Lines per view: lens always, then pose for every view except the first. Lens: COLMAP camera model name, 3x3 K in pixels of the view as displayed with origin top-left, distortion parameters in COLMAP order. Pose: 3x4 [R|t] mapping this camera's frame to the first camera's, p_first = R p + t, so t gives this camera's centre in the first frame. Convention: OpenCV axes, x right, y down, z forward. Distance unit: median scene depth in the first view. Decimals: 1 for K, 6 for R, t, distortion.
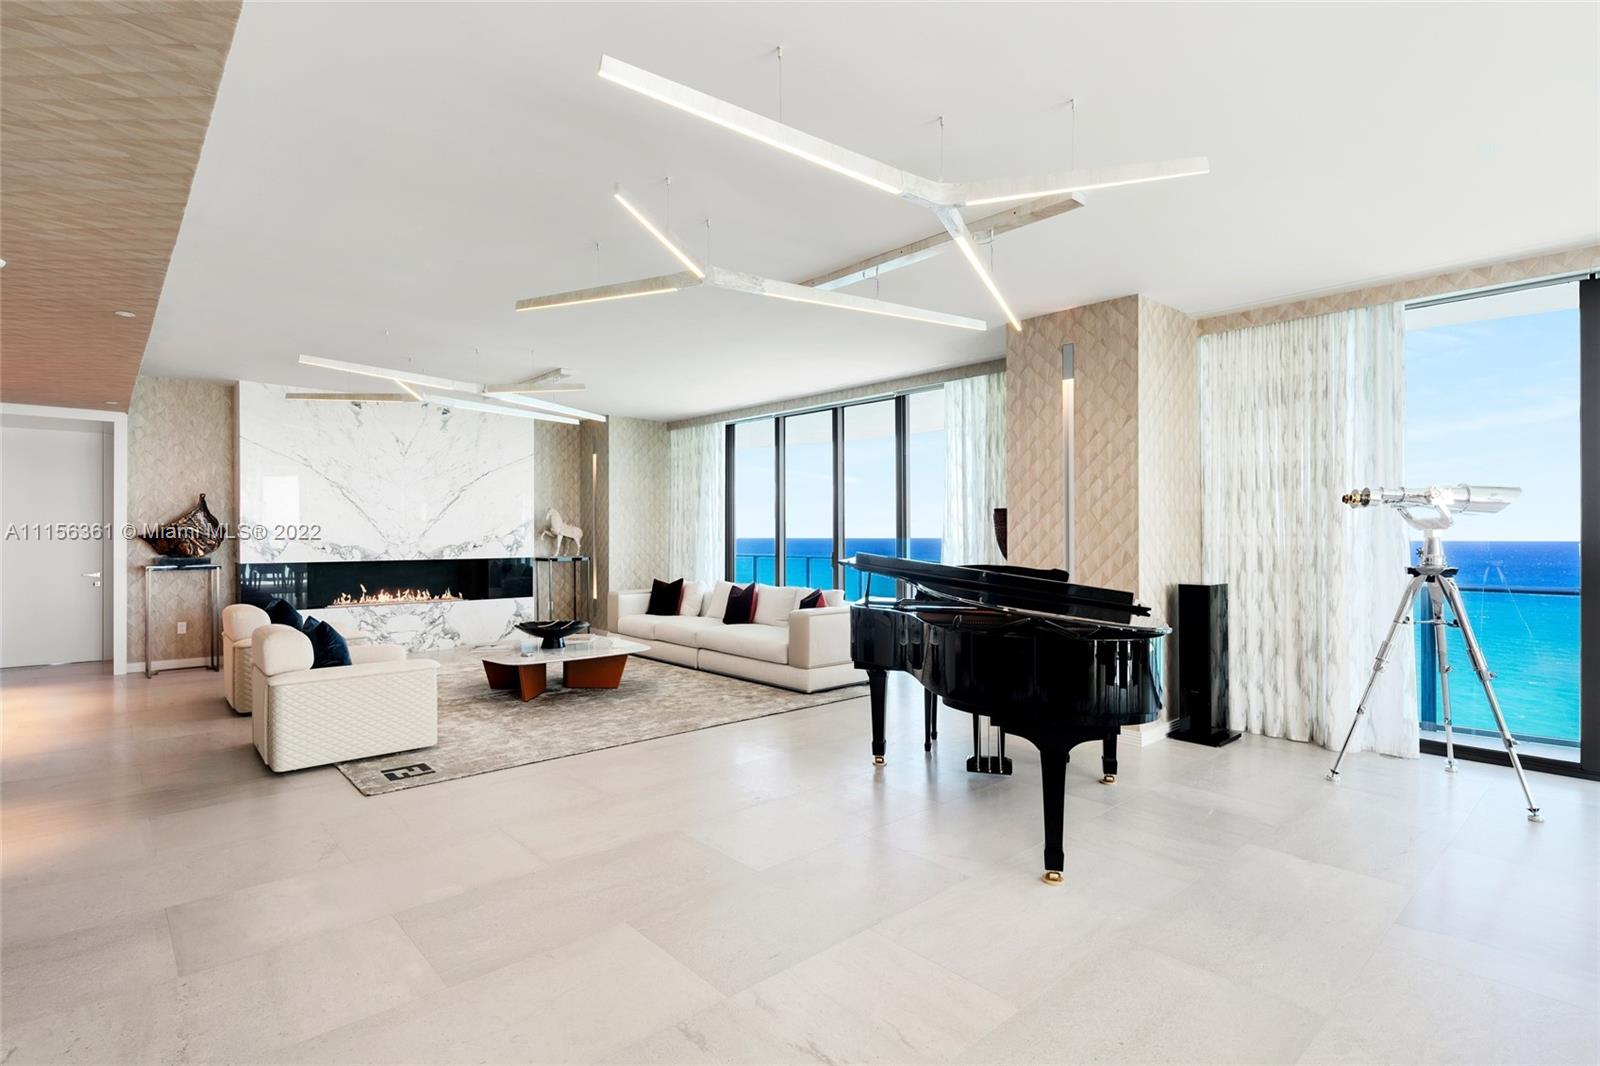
lens RADIAL K [[796.9, 0, 800.0], [0, 796.9, 533.0], [0, 0, 1]] dist [-0.001689, -0.001229]
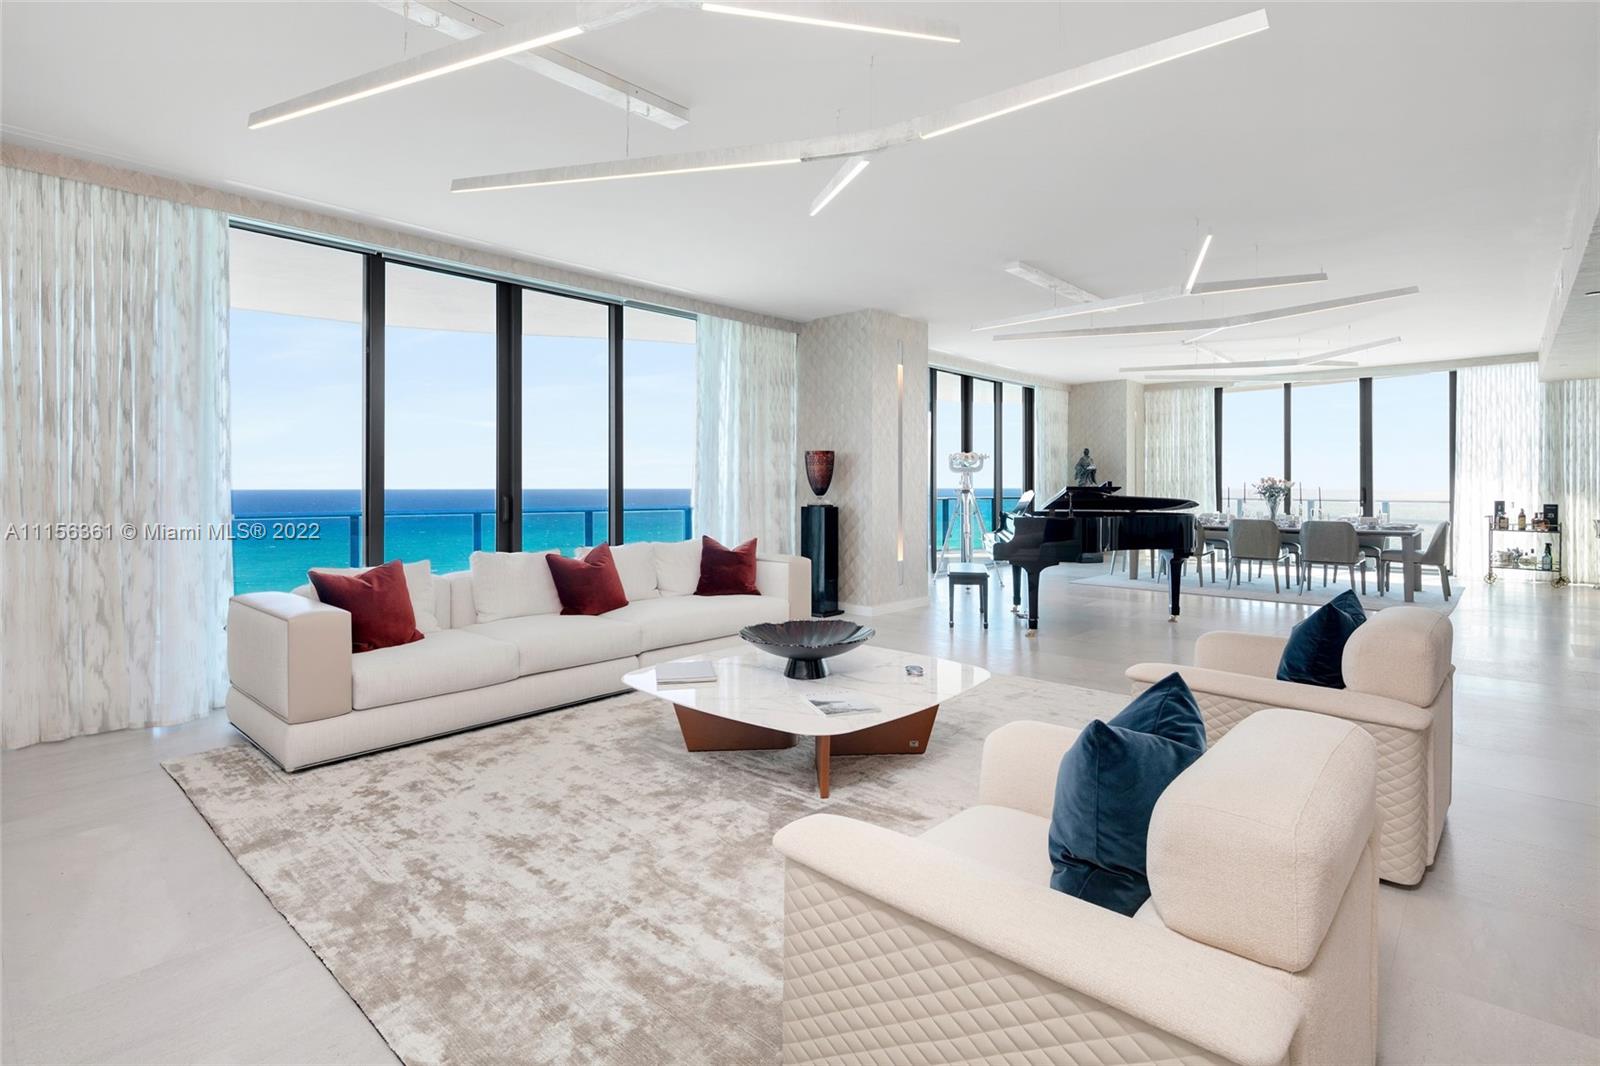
lens RADIAL K [[796.3, 0, 771.0], [0, 796.3, 485.1], [0, 0, 1]] dist [0.002430, -0.000059]
pose [[-0.104865, -0.002126, 0.994484, -0.608135], [-0.001186, 0.999997, 0.002012, 0.010165], [-0.994486, -0.000969, -0.104867, 0.795607]]
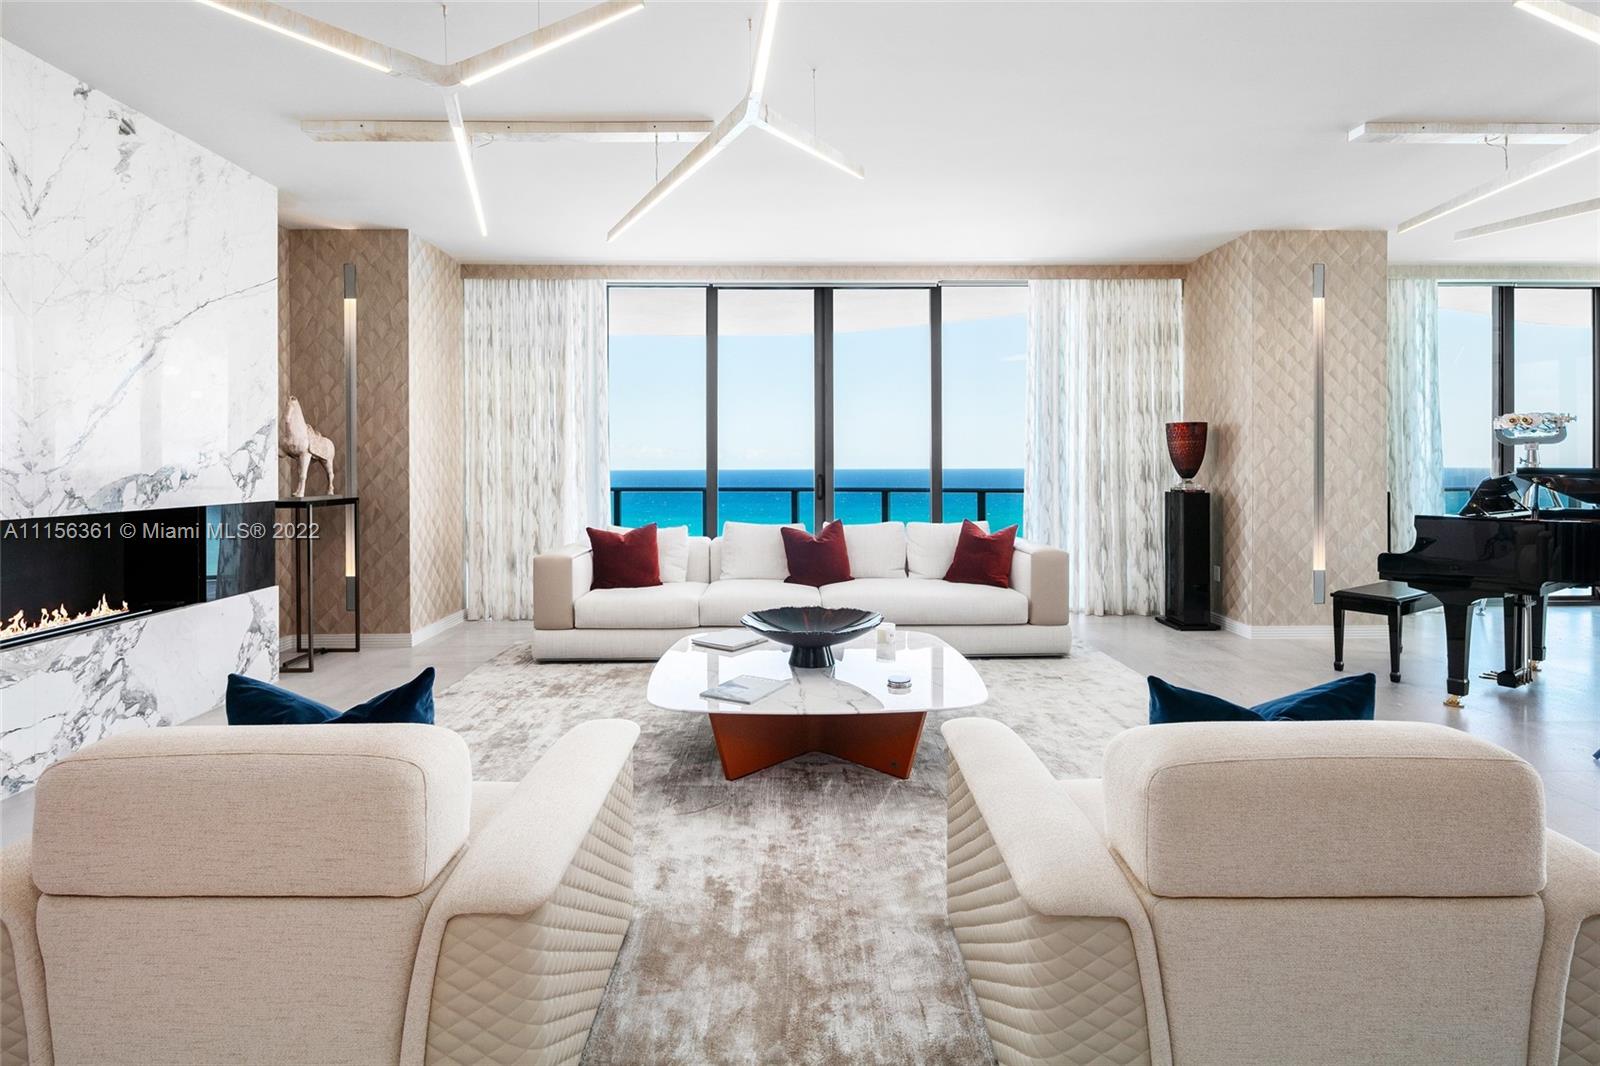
lens RADIAL K [[779.3, 0, 801.0], [0, 779.3, 470.5], [0, 0, 1]] dist [-0.000950, -0.000422]
pose [[0.658165, -0.007219, 0.752839, -0.495675], [0.001644, 0.999965, 0.008152, 0.010283], [-0.752872, -0.004128, 0.658154, 0.490375]]
